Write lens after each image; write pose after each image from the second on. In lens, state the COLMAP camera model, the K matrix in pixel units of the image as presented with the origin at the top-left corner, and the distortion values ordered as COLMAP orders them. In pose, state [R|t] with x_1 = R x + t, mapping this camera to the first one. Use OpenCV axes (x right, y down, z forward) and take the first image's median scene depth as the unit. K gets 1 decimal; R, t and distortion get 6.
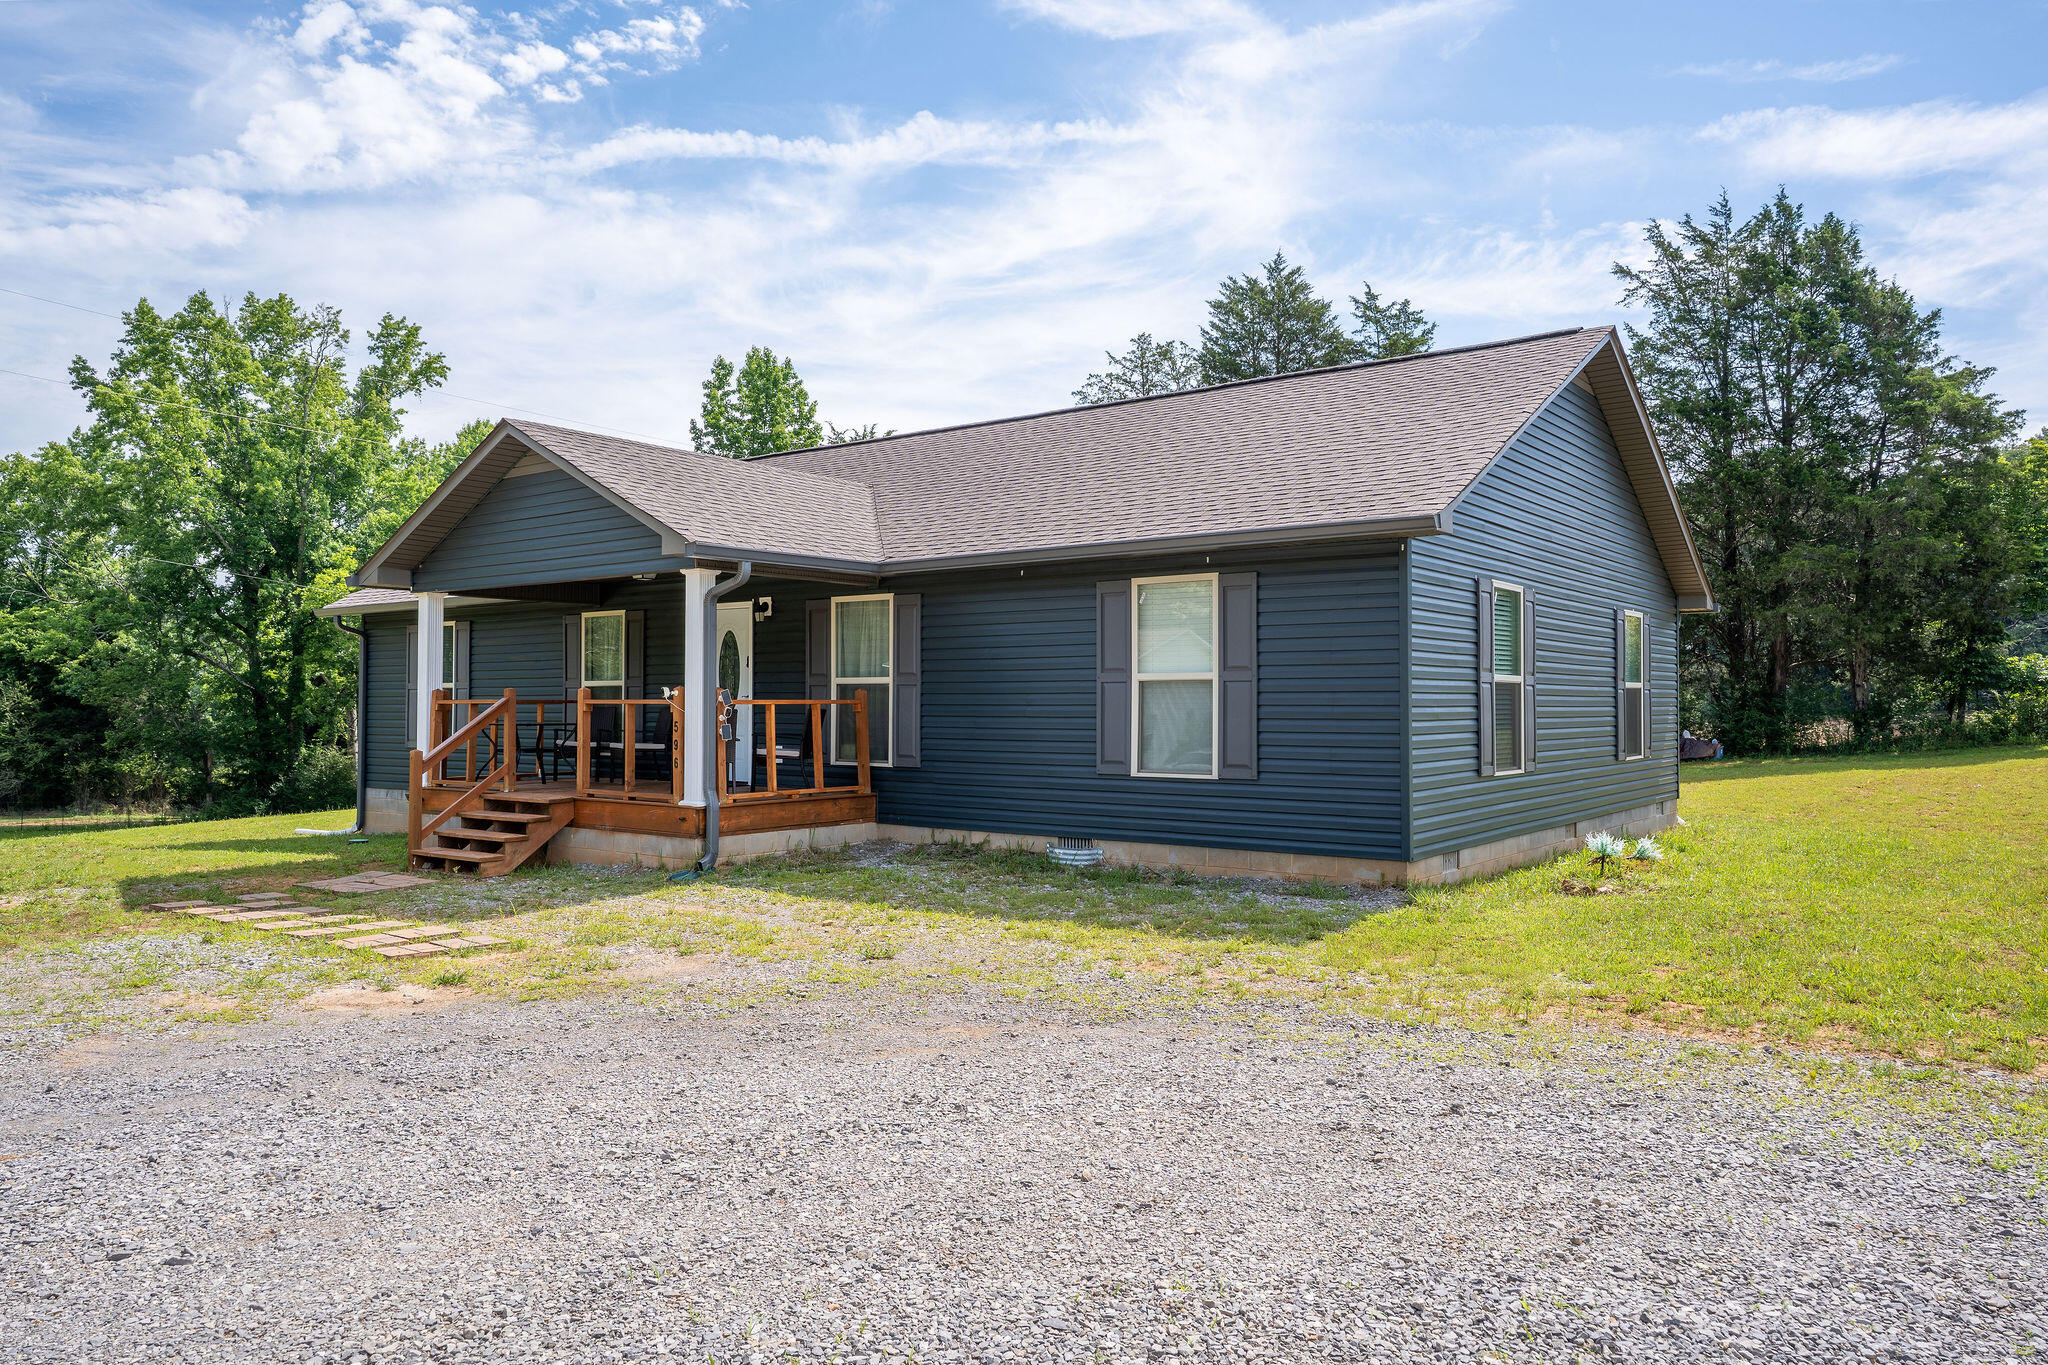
lens RADIAL K [[1412.6, 0, 999.3], [0, 1412.6, 676.4], [0, 0, 1]] dist [0.001346, 0.000522]
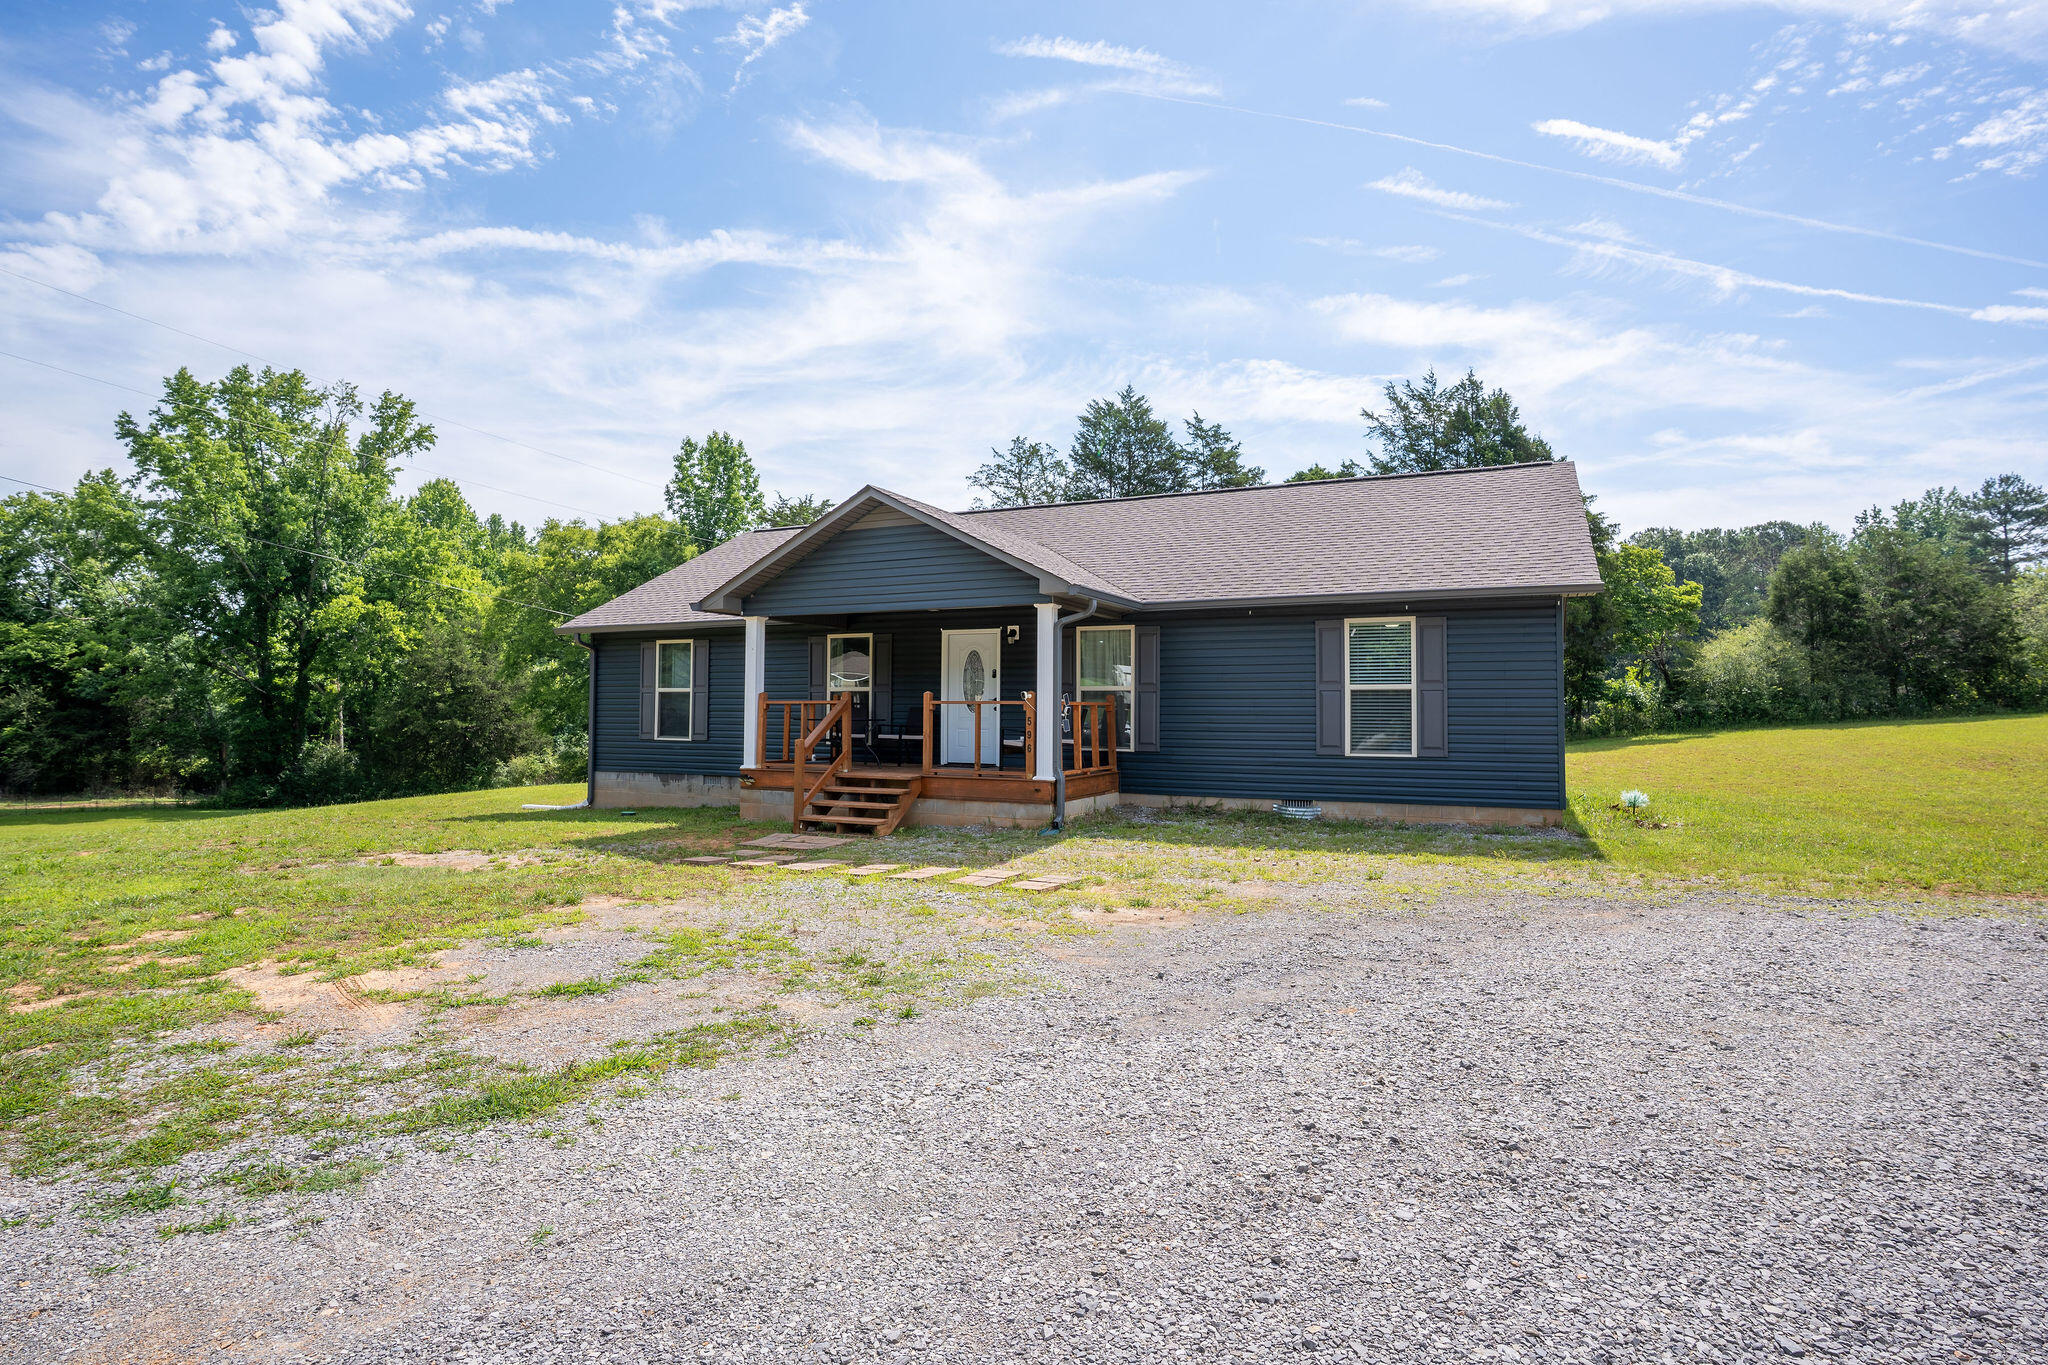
lens RADIAL K [[1066.4, 0, 1010.5], [0, 1066.4, 675.5], [0, 0, 1]] dist [-0.068352, 0.039024]
pose [[0.980244, 0.010616, 0.197506, -0.136132], [-0.008056, 0.999873, -0.013760, 0.001852], [-0.197627, 0.011897, 0.980205, 0.002951]]
